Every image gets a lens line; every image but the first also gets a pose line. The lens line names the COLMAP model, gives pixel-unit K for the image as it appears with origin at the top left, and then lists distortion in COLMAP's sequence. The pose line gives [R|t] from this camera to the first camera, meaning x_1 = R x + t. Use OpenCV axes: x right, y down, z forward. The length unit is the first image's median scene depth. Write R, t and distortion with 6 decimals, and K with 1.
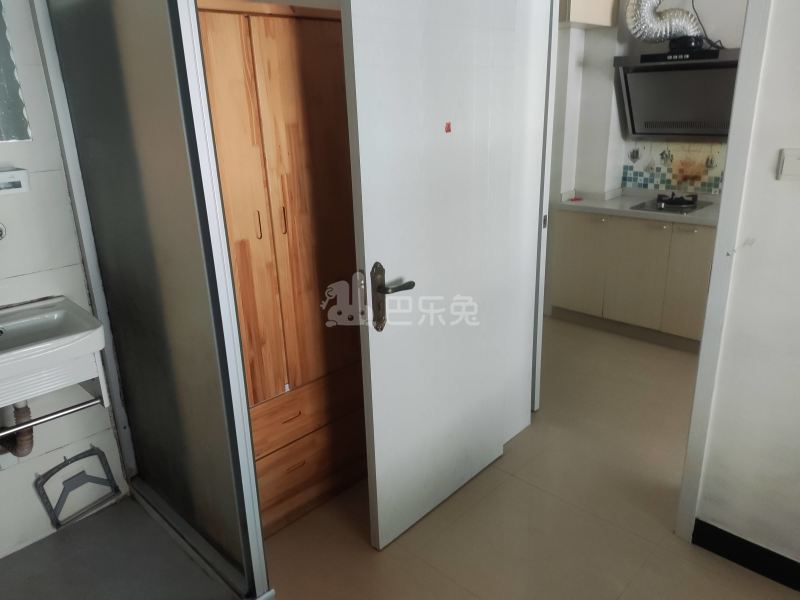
lens RADIAL K [[596.4, 0, 397.5], [0, 596.4, 295.3], [0, 0, 1]] dist [0.026736, -0.031658]
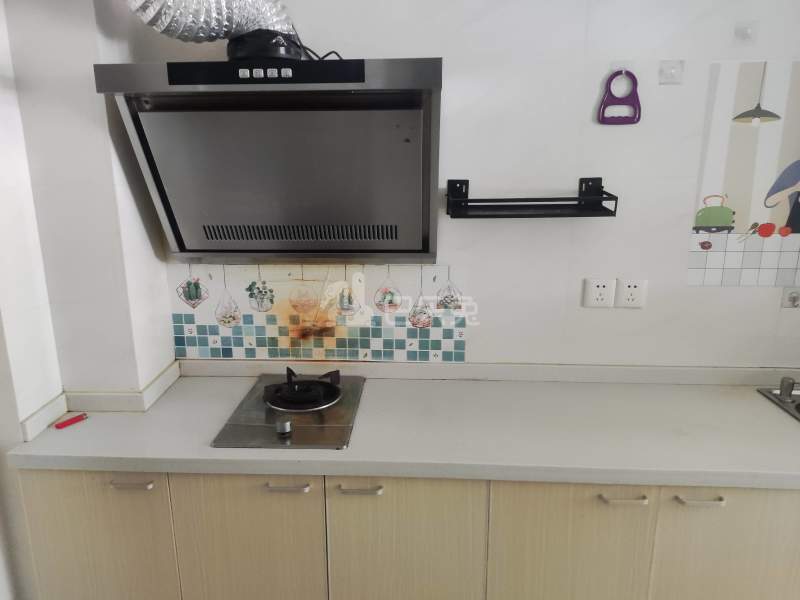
lens RADIAL K [[596.4, 0, 394.9], [0, 596.4, 302.8], [0, 0, 1]] dist [0.026736, -0.031658]
pose [[0.748234, -0.142348, 0.647984, 0.222831], [0.191372, 0.981503, -0.005365, -0.200897], [-0.635235, 0.128020, 0.761635, 0.576226]]
